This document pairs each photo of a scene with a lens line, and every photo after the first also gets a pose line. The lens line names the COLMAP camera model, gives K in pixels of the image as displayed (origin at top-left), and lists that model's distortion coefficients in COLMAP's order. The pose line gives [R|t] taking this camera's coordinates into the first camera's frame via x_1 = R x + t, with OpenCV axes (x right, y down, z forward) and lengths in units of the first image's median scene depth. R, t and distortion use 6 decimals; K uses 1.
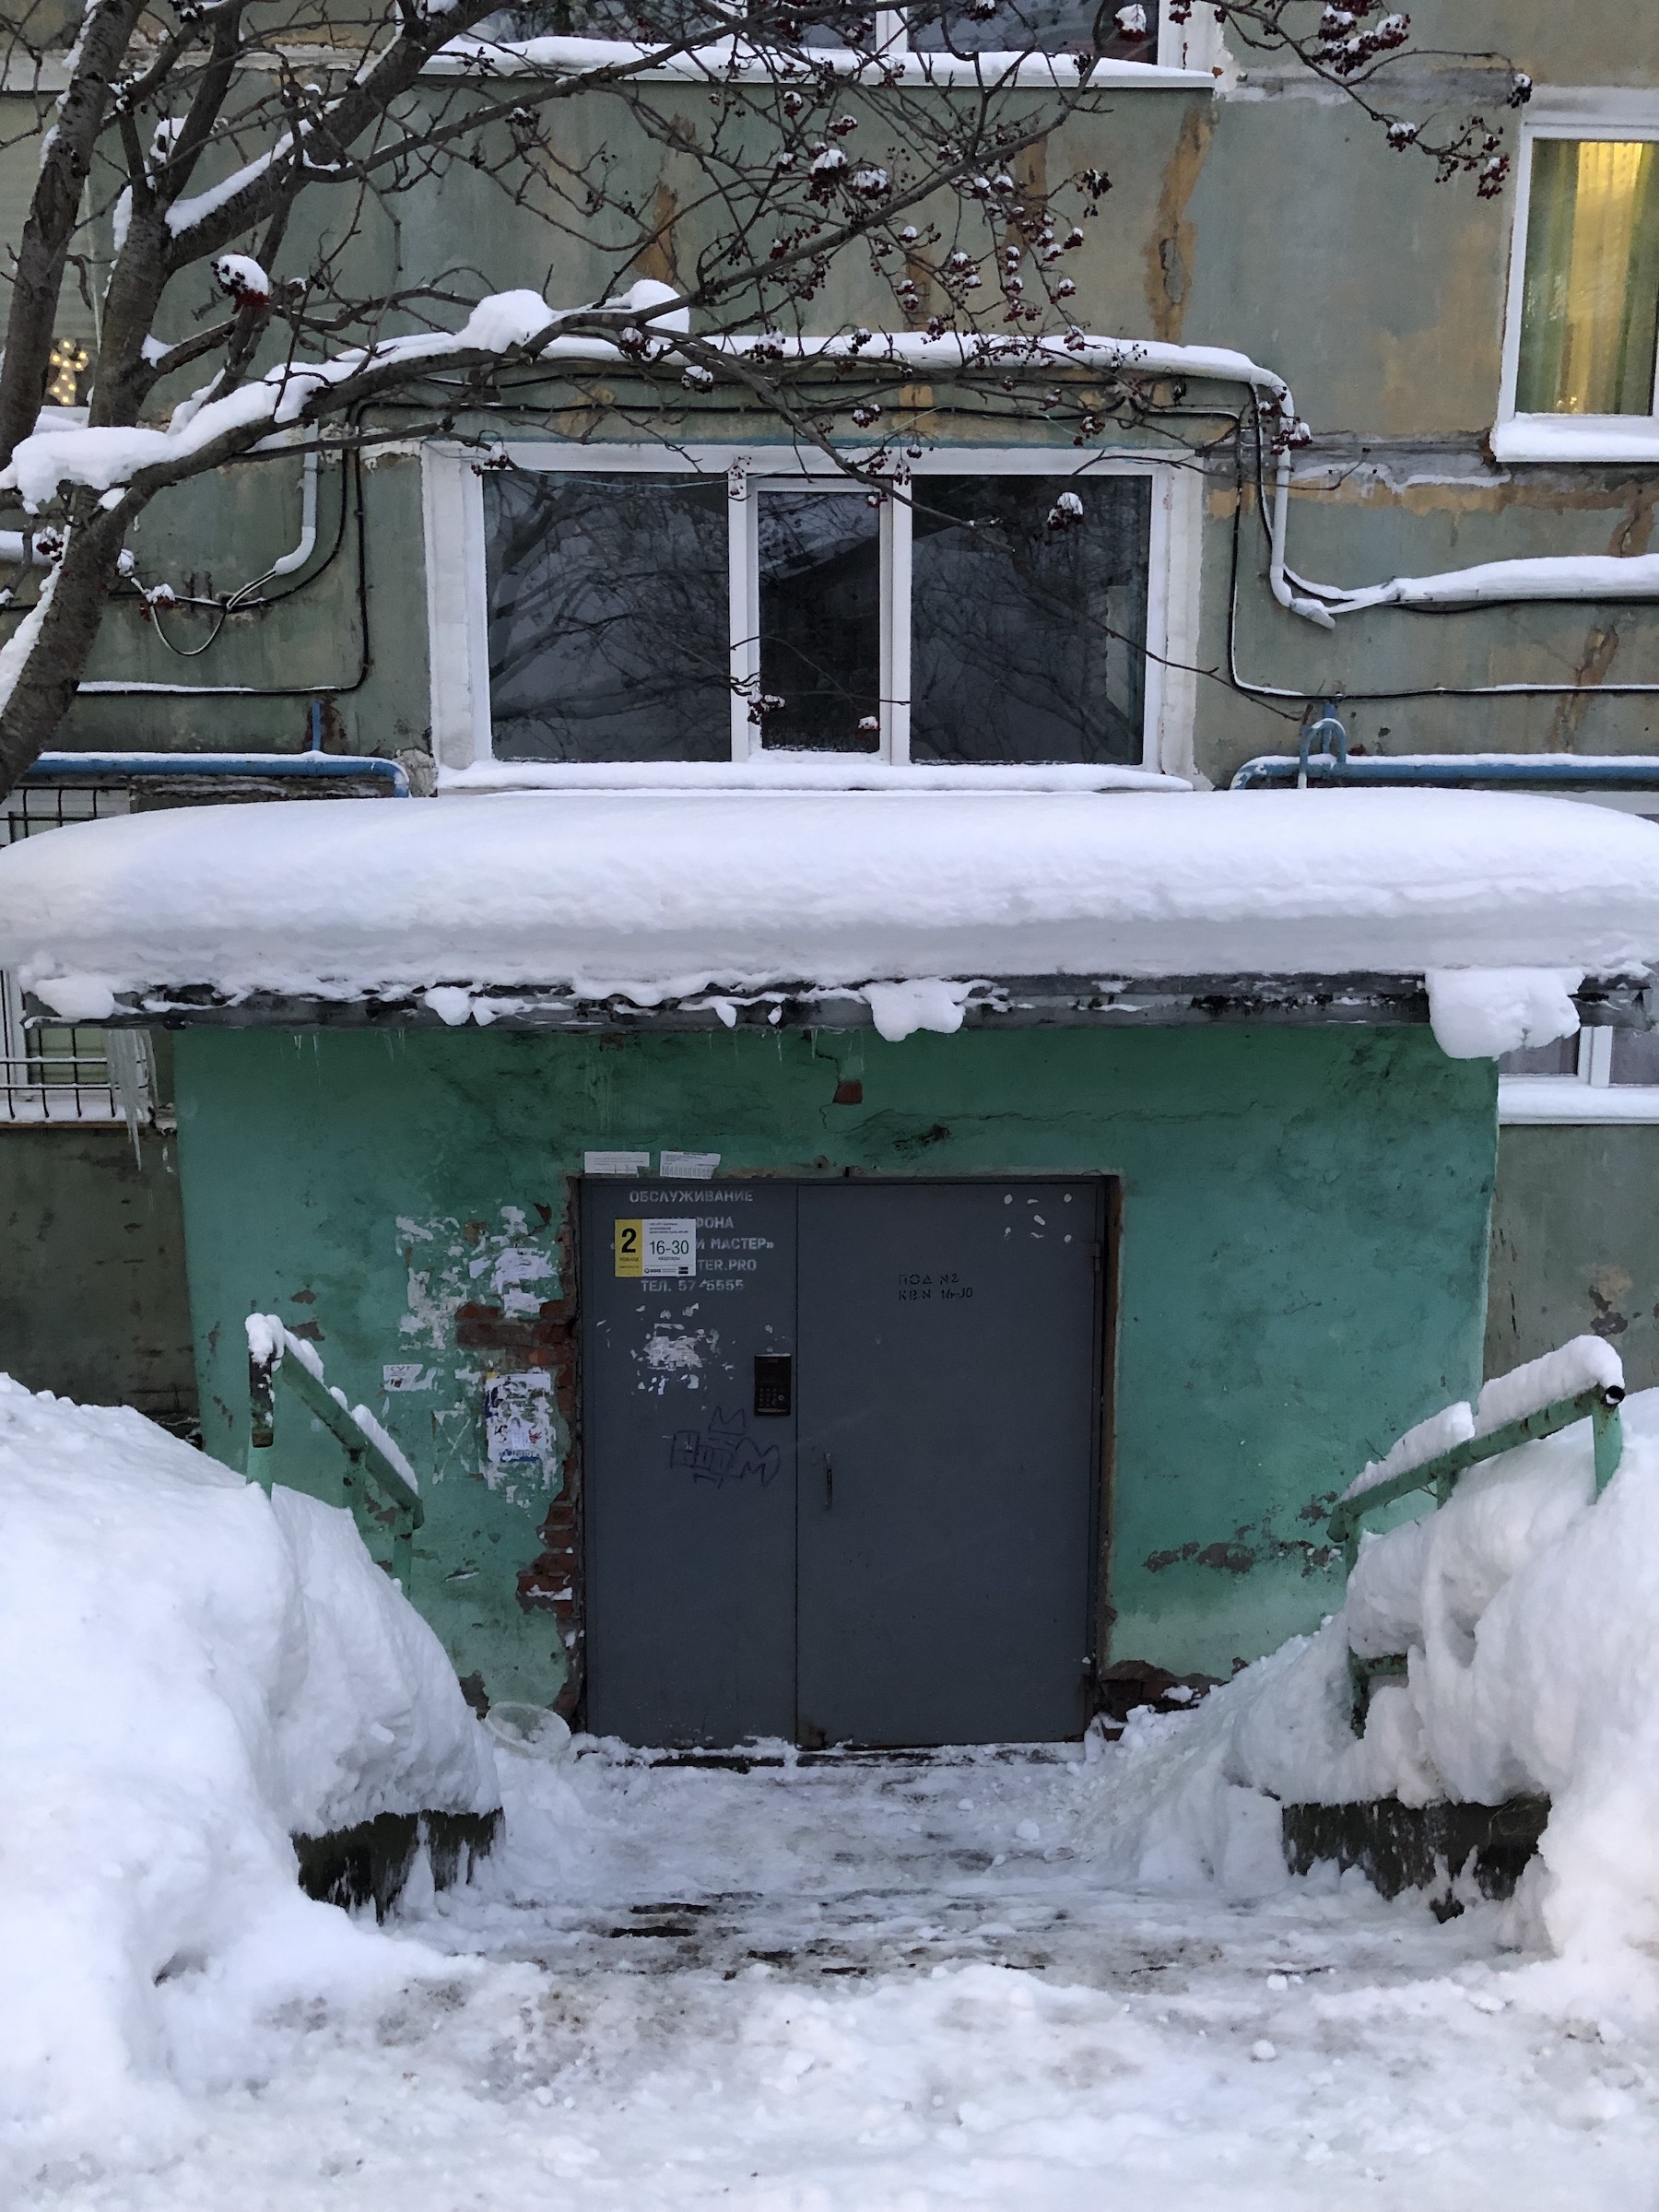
lens RADIAL K [[1827.4, 0, 829.3], [0, 1827.4, 1110.4], [0, 0, 1]] dist [0.075280, -0.113182]
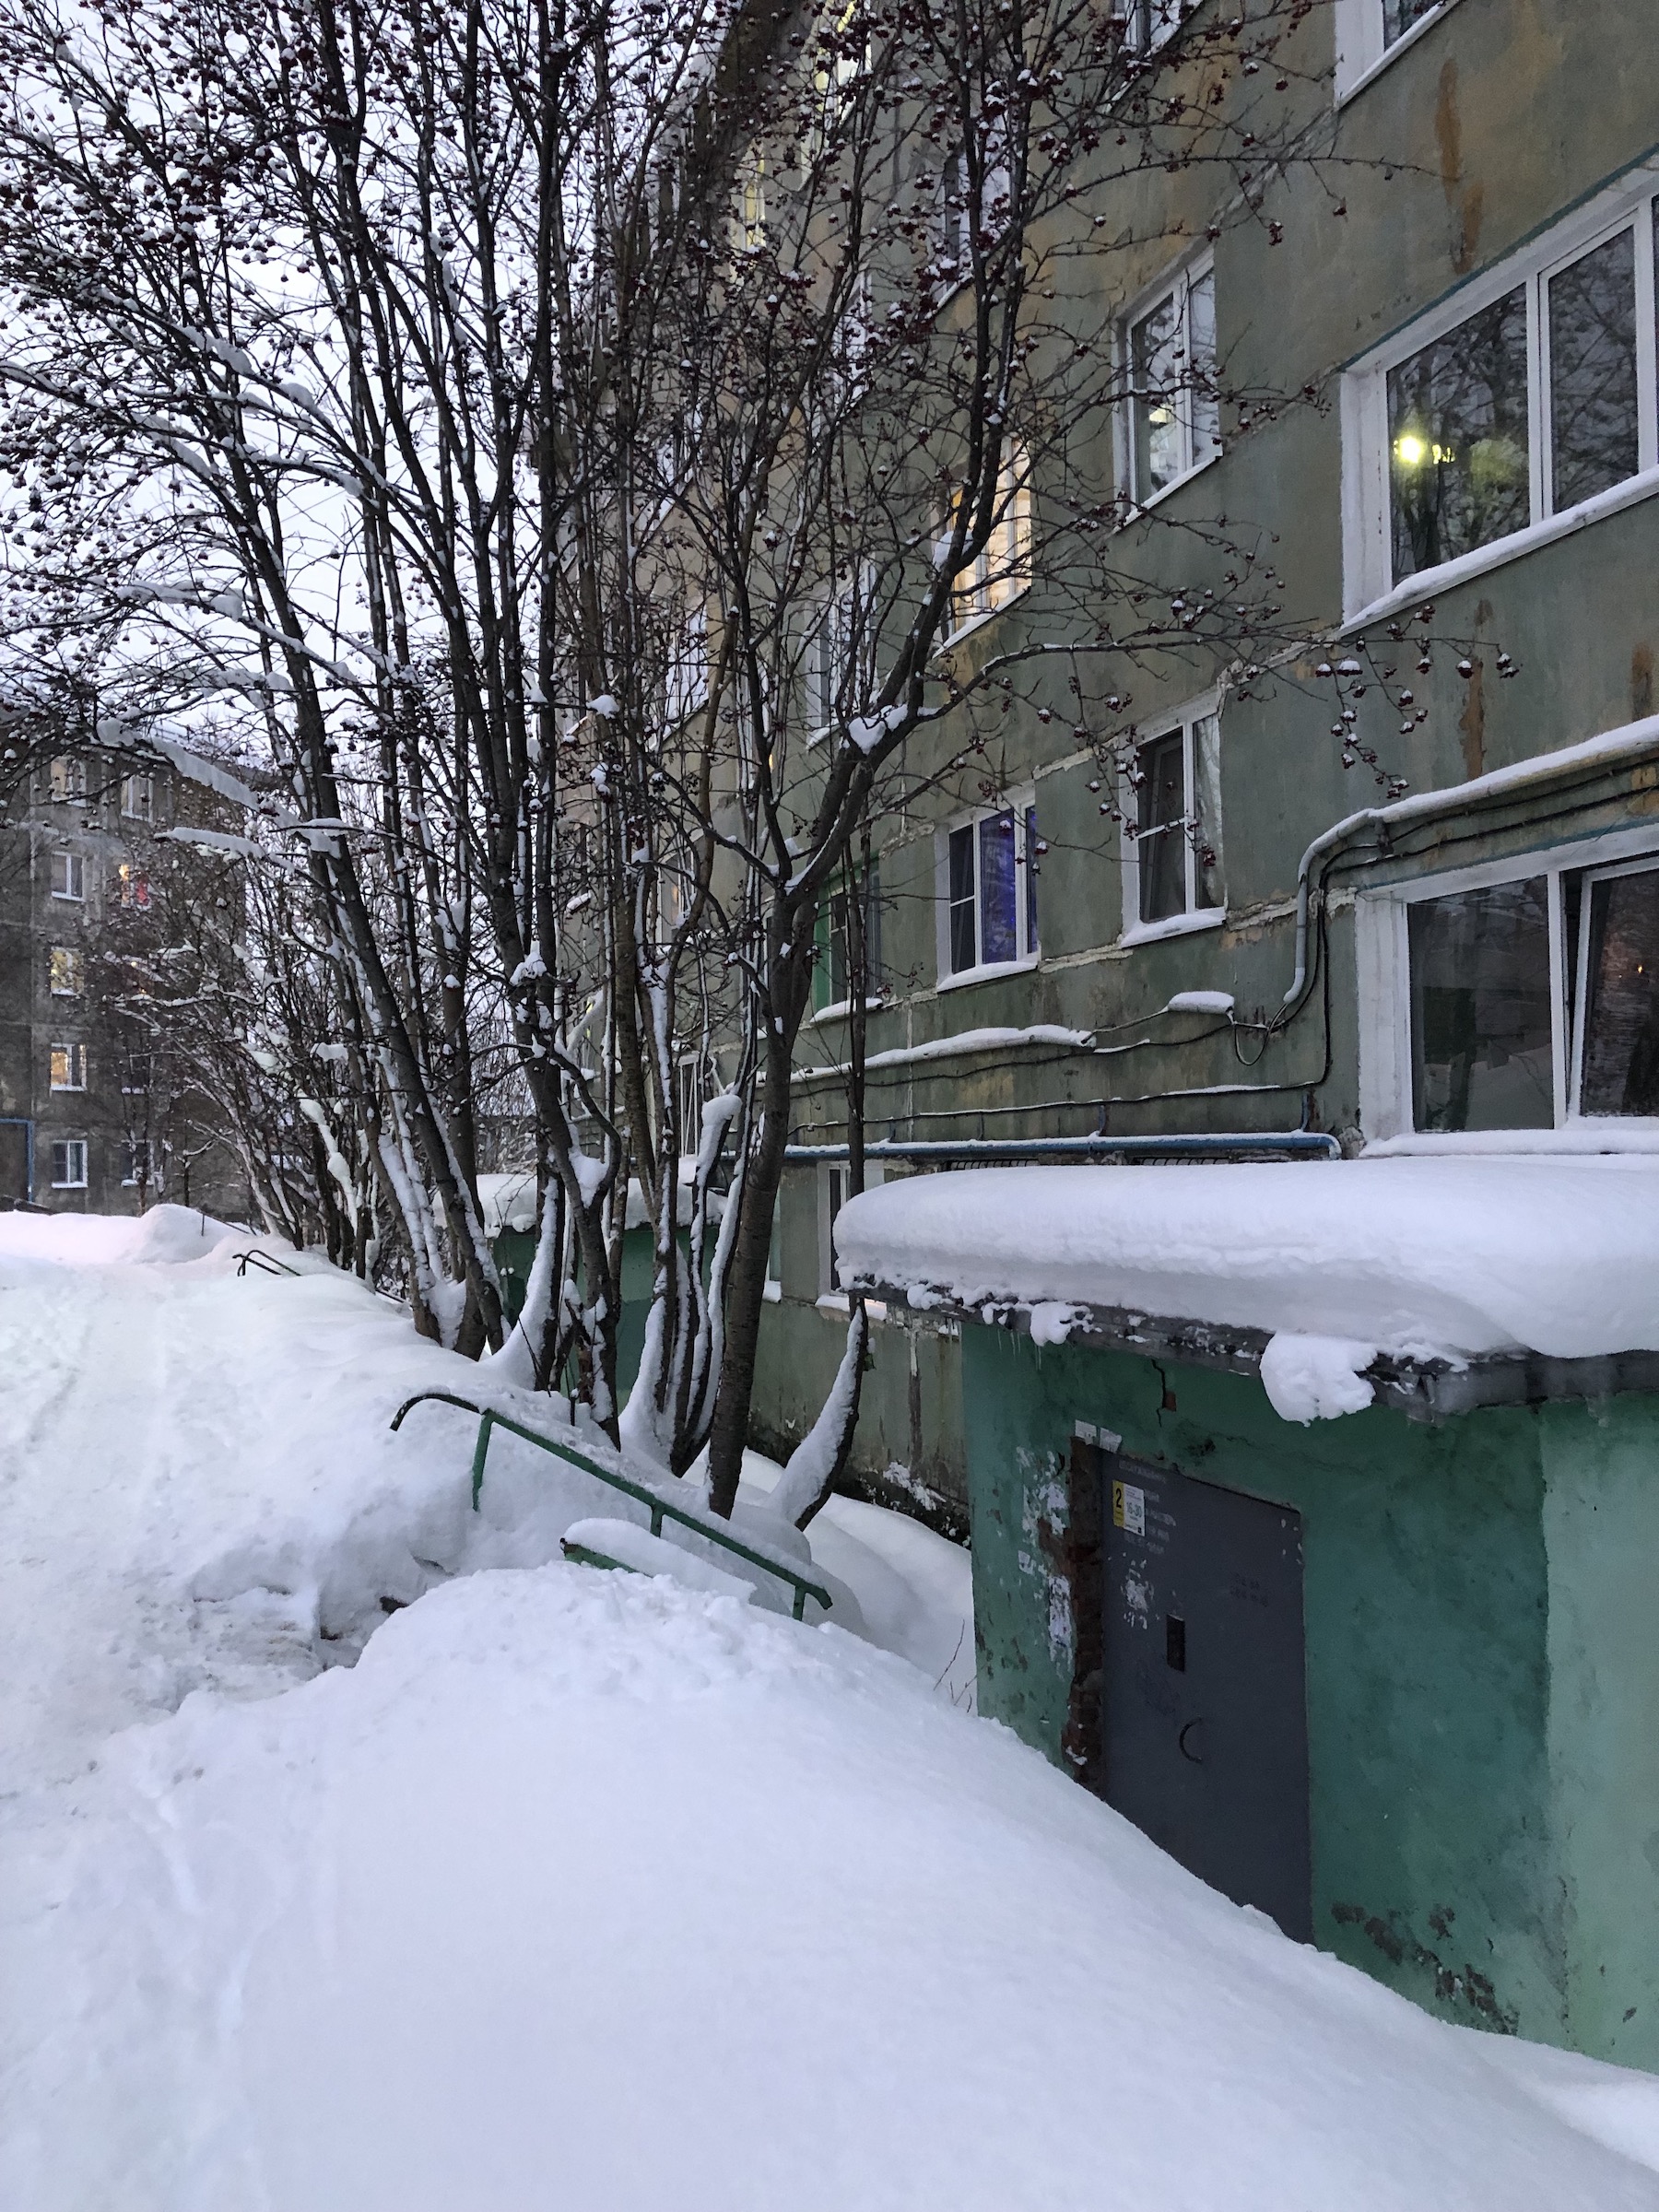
lens RADIAL K [[1827.4, 0, 827.9], [0, 1827.4, 1103.5], [0, 0, 1]] dist [0.075280, -0.113182]
pose [[0.300101, -0.031541, -0.953386, 1.108695], [-0.152755, 0.984966, -0.080669, -0.070778], [0.941597, 0.169843, 0.290771, 0.375119]]
